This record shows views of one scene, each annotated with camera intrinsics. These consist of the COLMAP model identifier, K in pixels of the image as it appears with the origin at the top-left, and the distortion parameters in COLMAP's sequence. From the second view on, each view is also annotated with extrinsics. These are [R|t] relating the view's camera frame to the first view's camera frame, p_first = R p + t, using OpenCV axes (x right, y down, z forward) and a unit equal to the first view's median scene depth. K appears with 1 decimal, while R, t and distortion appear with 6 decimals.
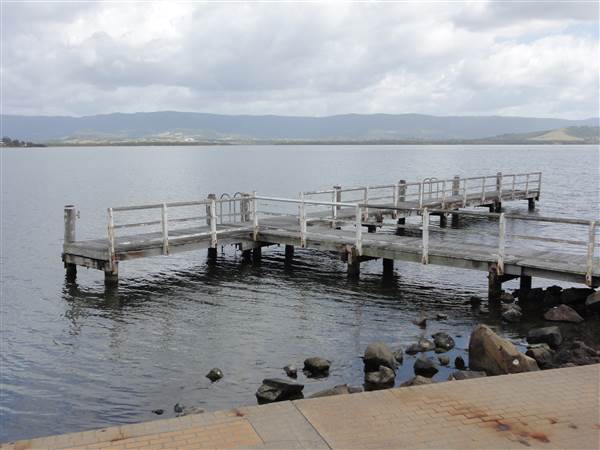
lens RADIAL K [[672.2, 0, 300.0], [0, 672.2, 225.0], [0, 0, 1]] dist [-0.019167, -0.000928]
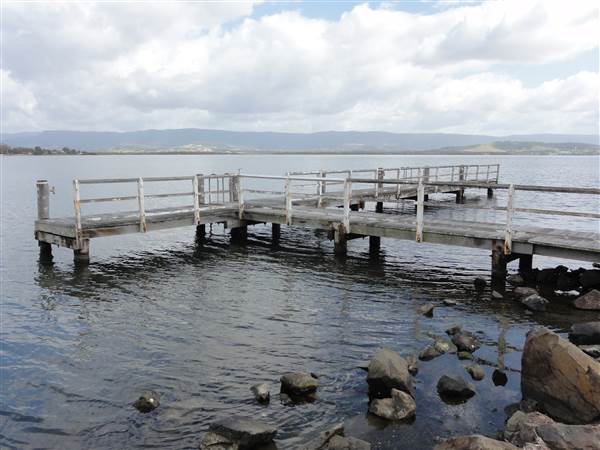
lens RADIAL K [[508.1, 0, 298.3], [0, 508.1, 201.7], [0, 0, 1]] dist [-0.003395, -0.004217]
pose [[0.999916, 0.002301, 0.012773, 0.008584], [-0.001947, 0.999616, -0.027630, 0.017215], [-0.012832, 0.027602, 0.999537, 0.233274]]
